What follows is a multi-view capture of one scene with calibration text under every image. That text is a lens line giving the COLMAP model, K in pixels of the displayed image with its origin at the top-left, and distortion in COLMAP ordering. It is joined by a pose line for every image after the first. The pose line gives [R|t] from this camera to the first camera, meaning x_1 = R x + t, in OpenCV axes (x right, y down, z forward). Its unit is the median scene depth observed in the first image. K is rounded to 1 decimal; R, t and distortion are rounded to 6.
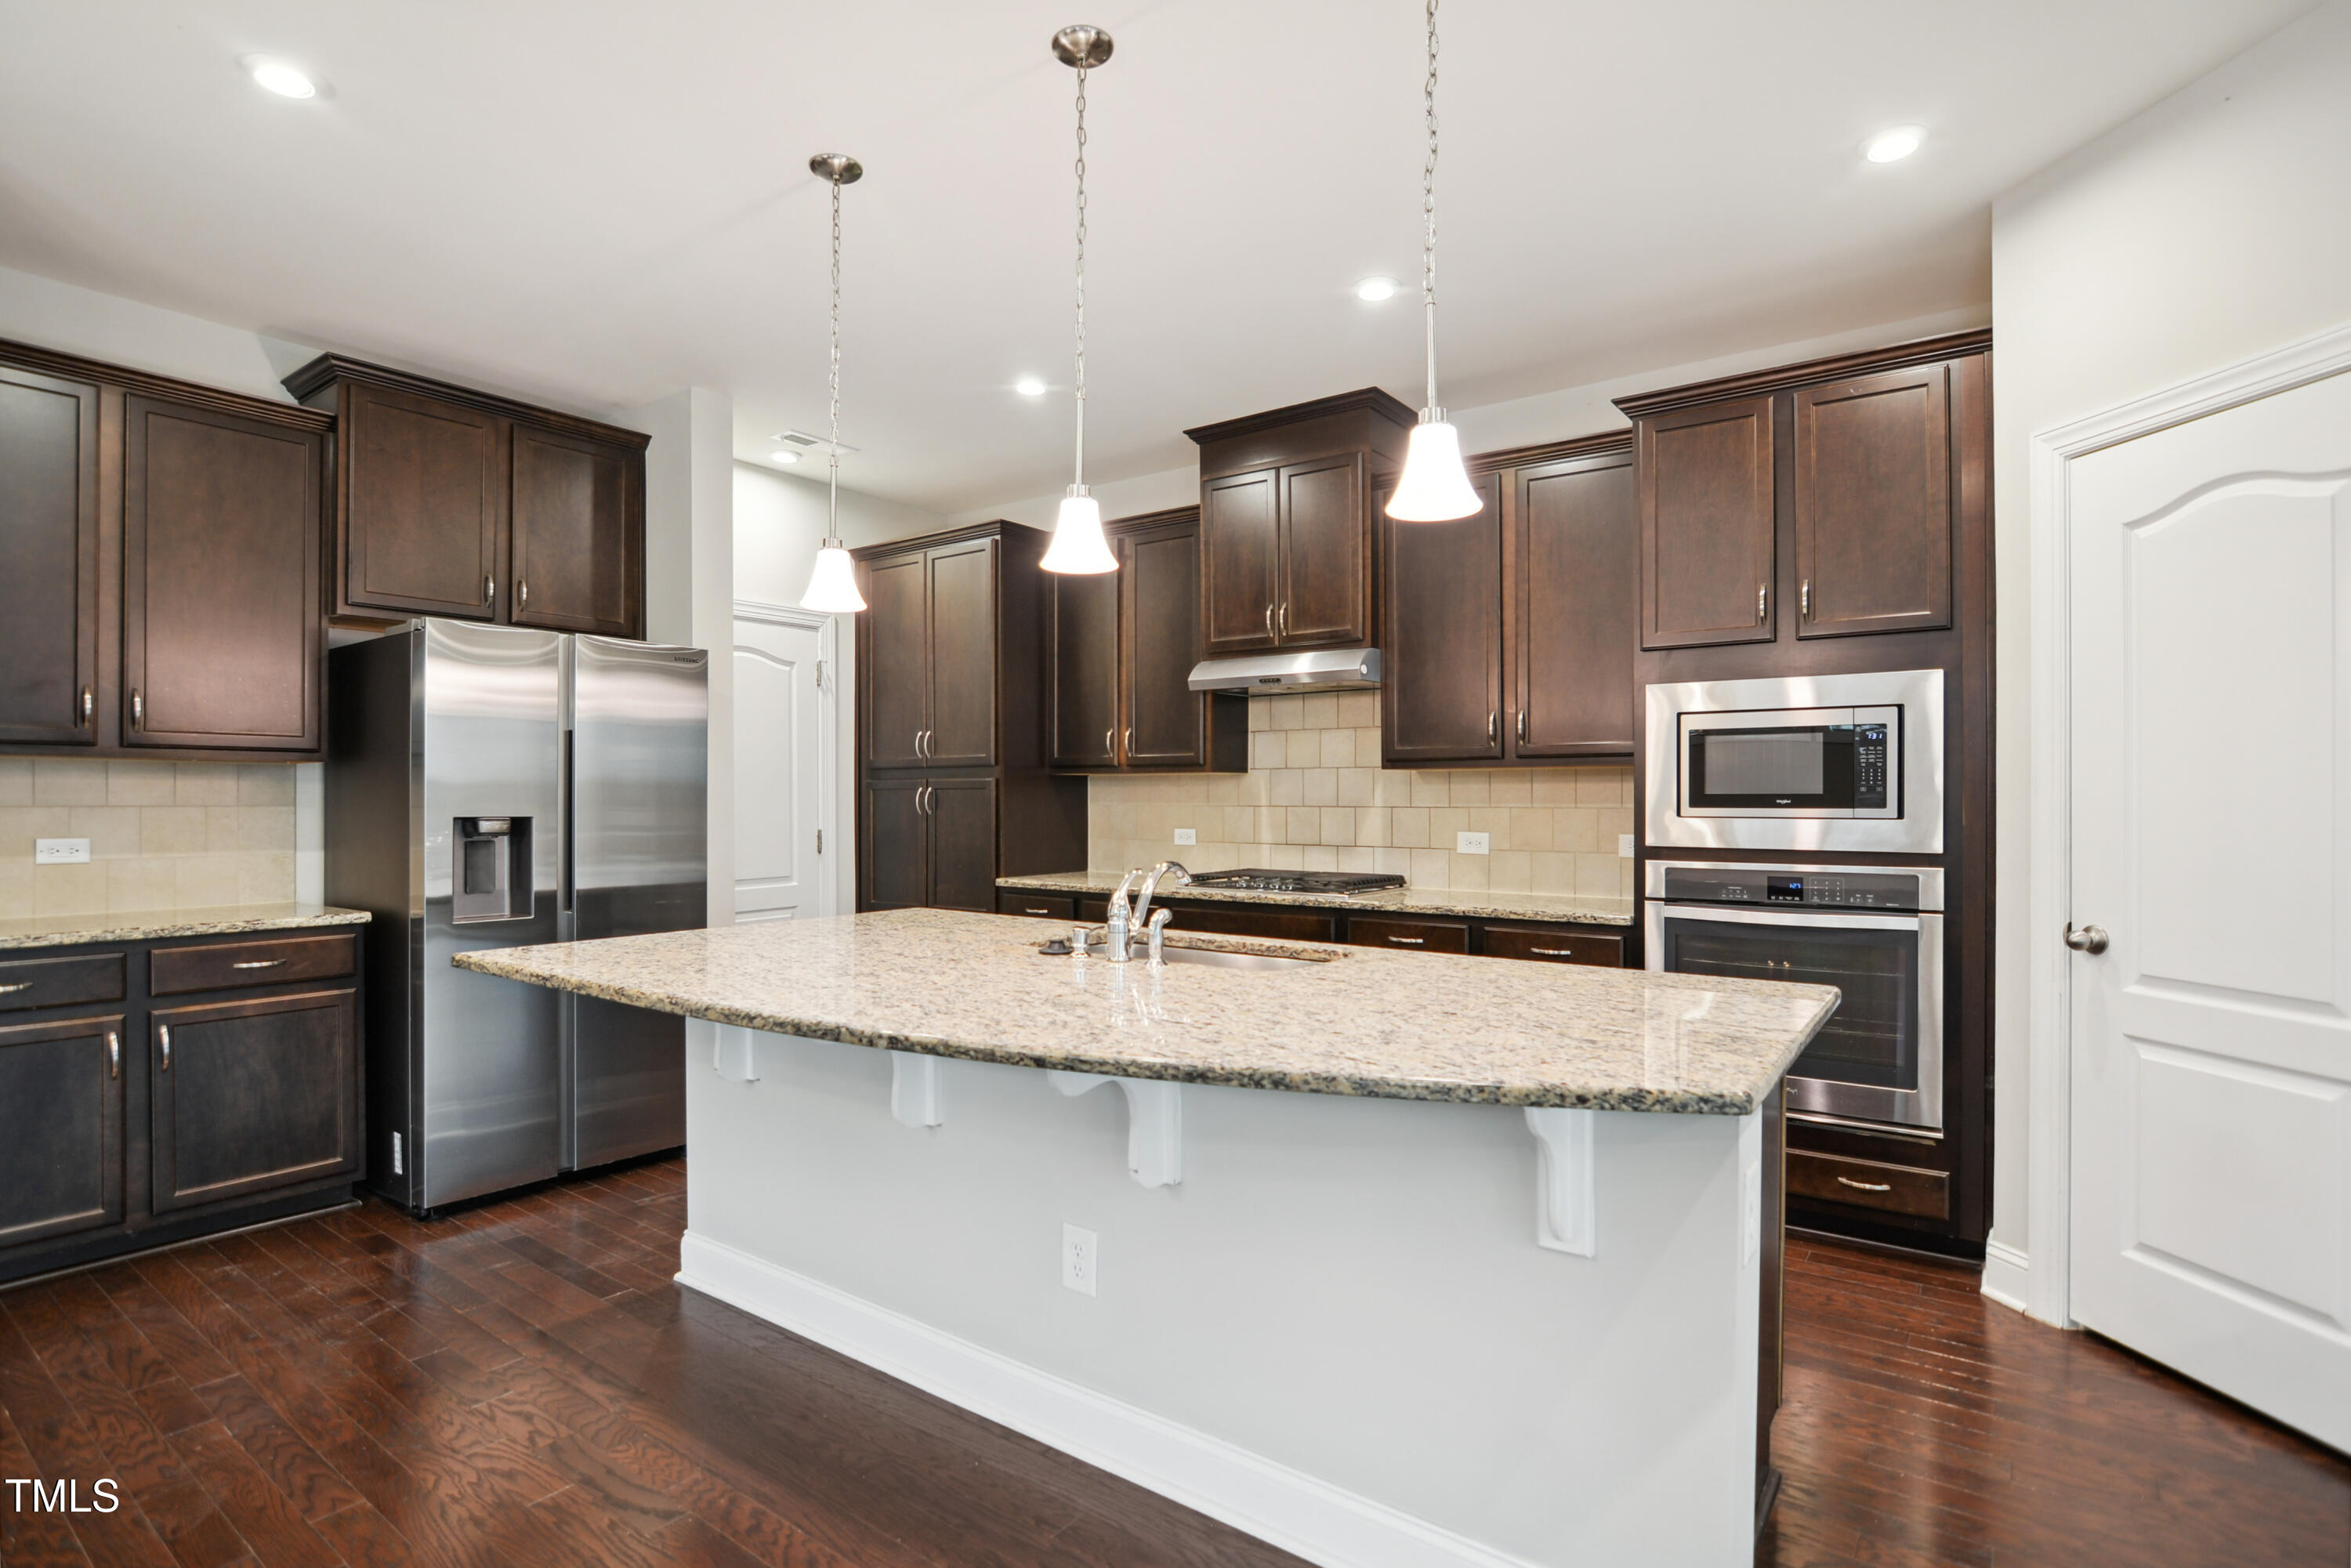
lens RADIAL K [[1151.4, 0, 1137.8], [0, 1151.4, 797.1], [0, 0, 1]] dist [-0.018040, 0.001852]
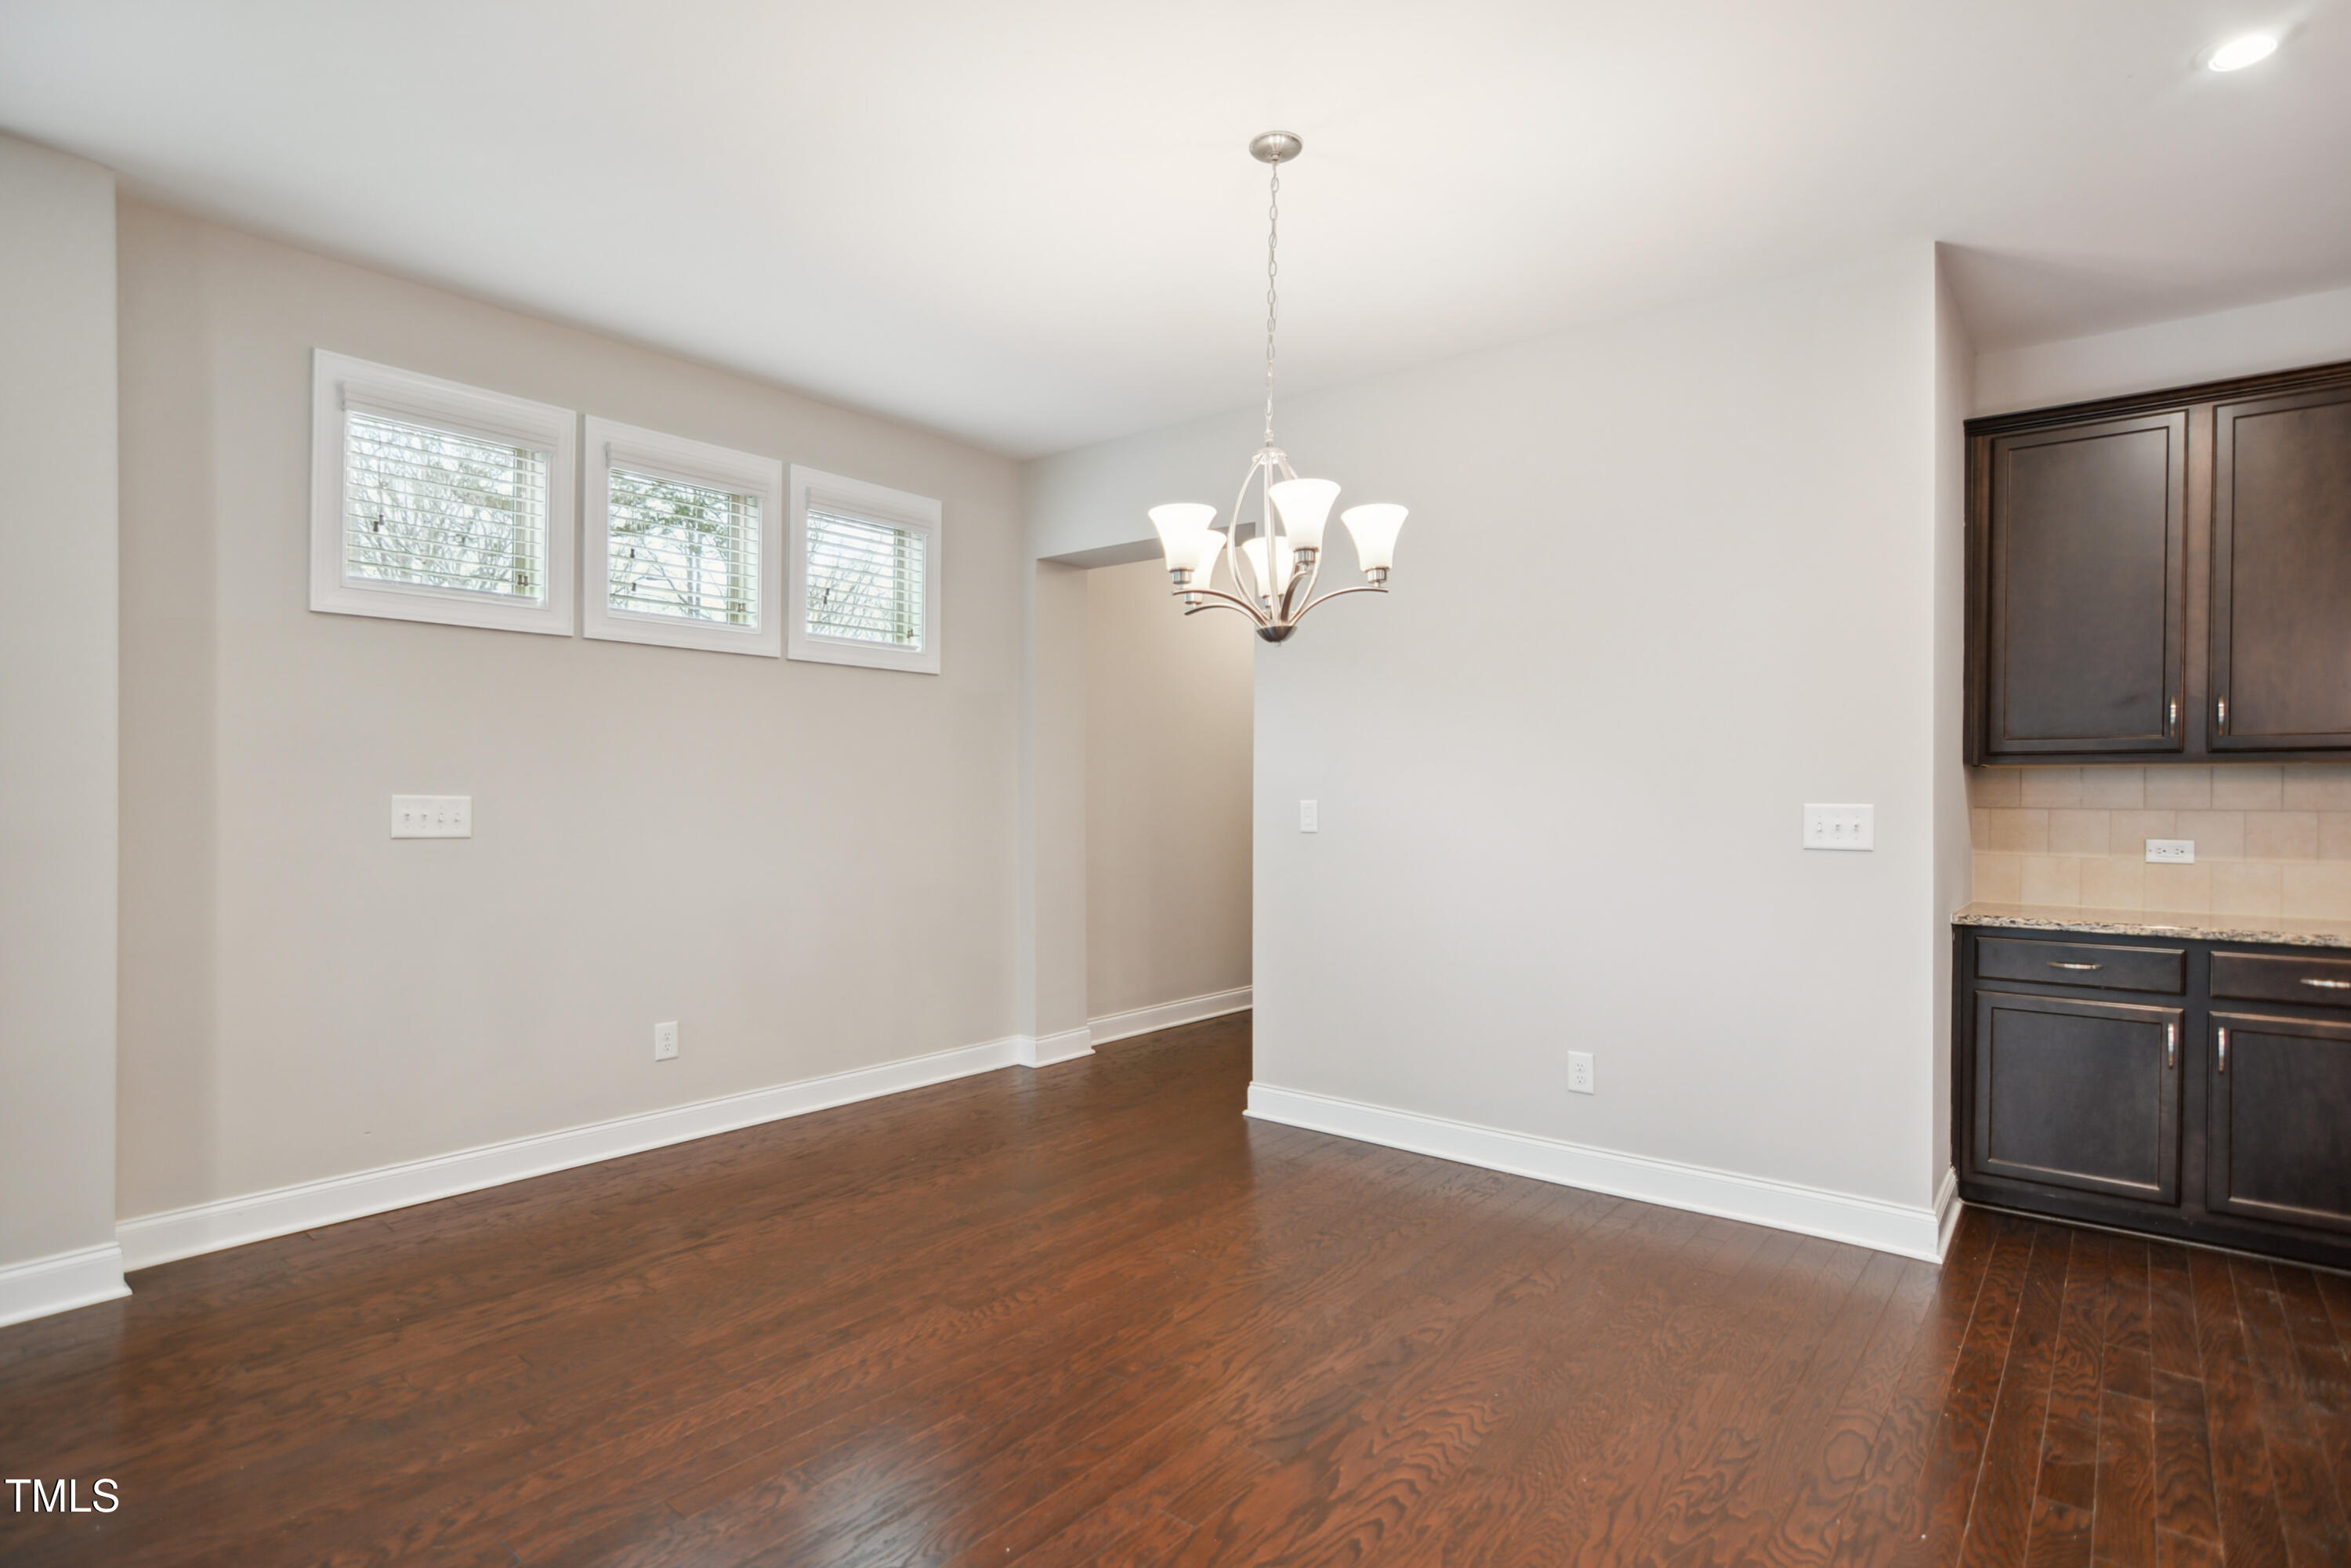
lens RADIAL K [[1151.4, 0, 1165.1], [0, 1151.4, 819.2], [0, 0, 1]] dist [-0.018040, 0.001852]
pose [[-0.039616, 0.019691, -0.999021, 0.168706], [-0.004409, 0.999793, 0.019881, -0.000003], [0.999205, 0.005192, -0.039521, 0.095073]]
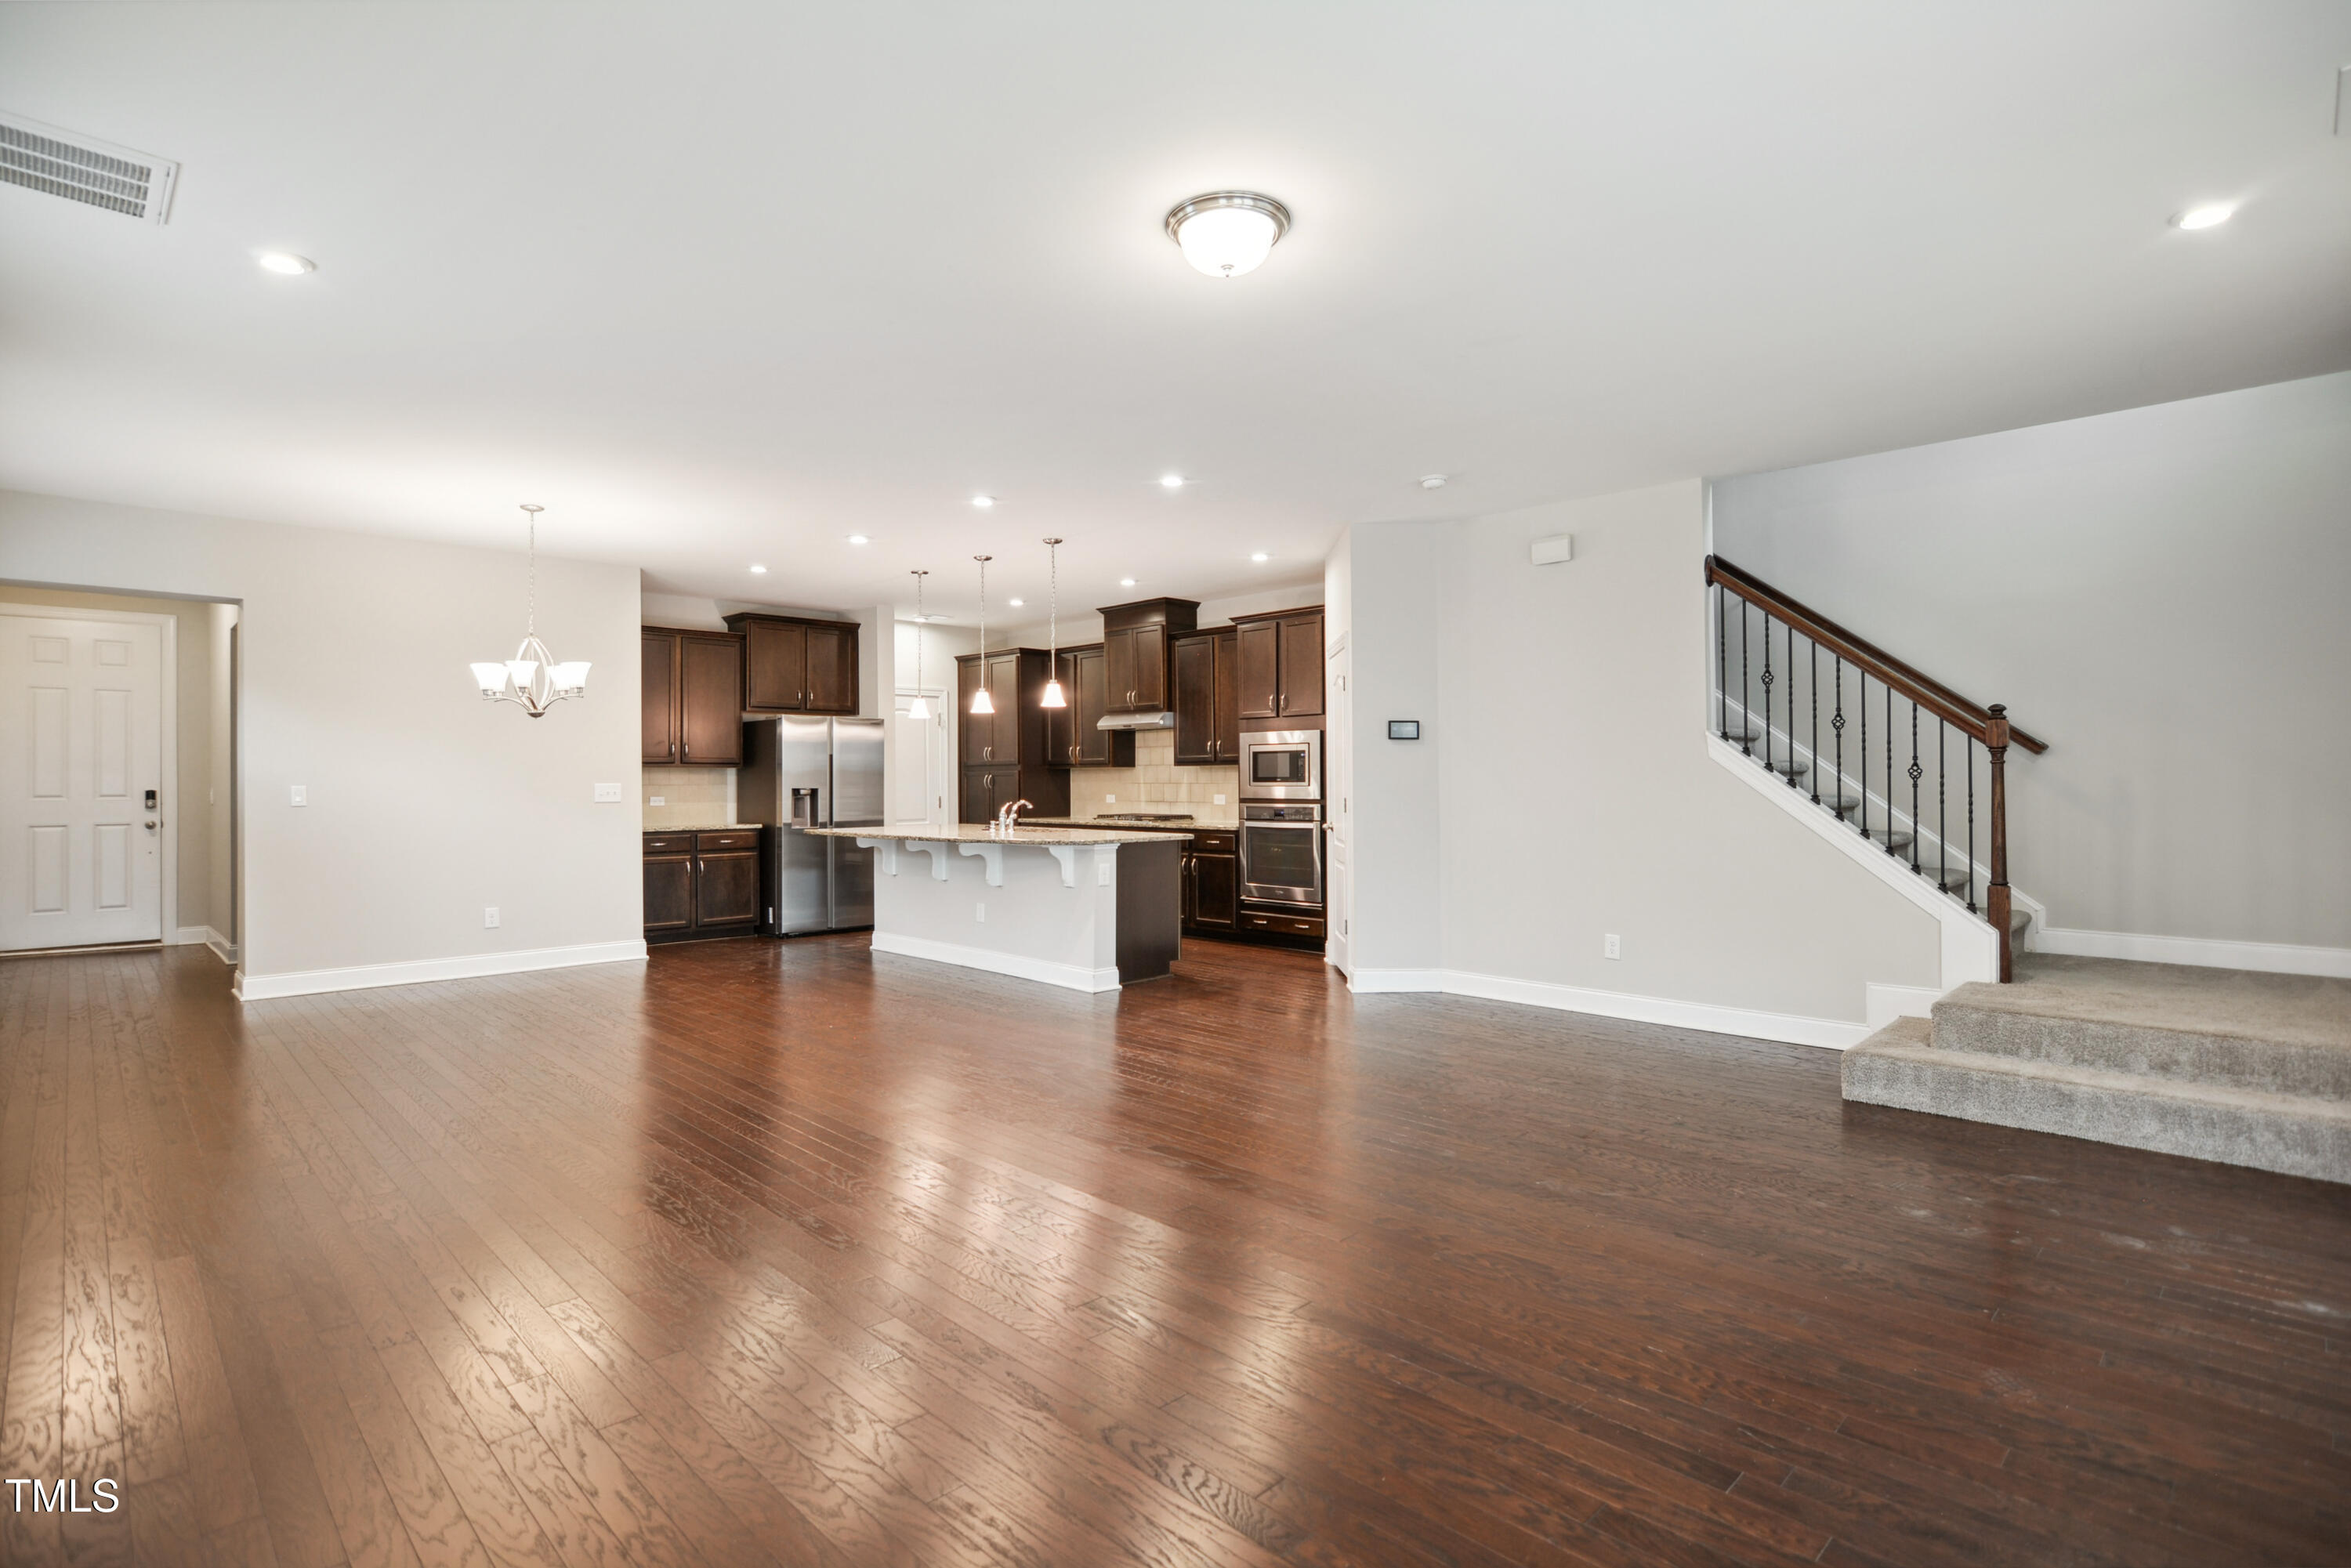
lens RADIAL K [[1151.4, 0, 1138.4], [0, 1151.4, 766.3], [0, 0, 1]] dist [-0.018040, 0.001852]
pose [[0.987471, -0.007324, -0.157631, 0.657757], [0.005610, 0.999920, -0.011313, 0.001030], [0.157701, 0.010287, 0.987433, -1.603028]]
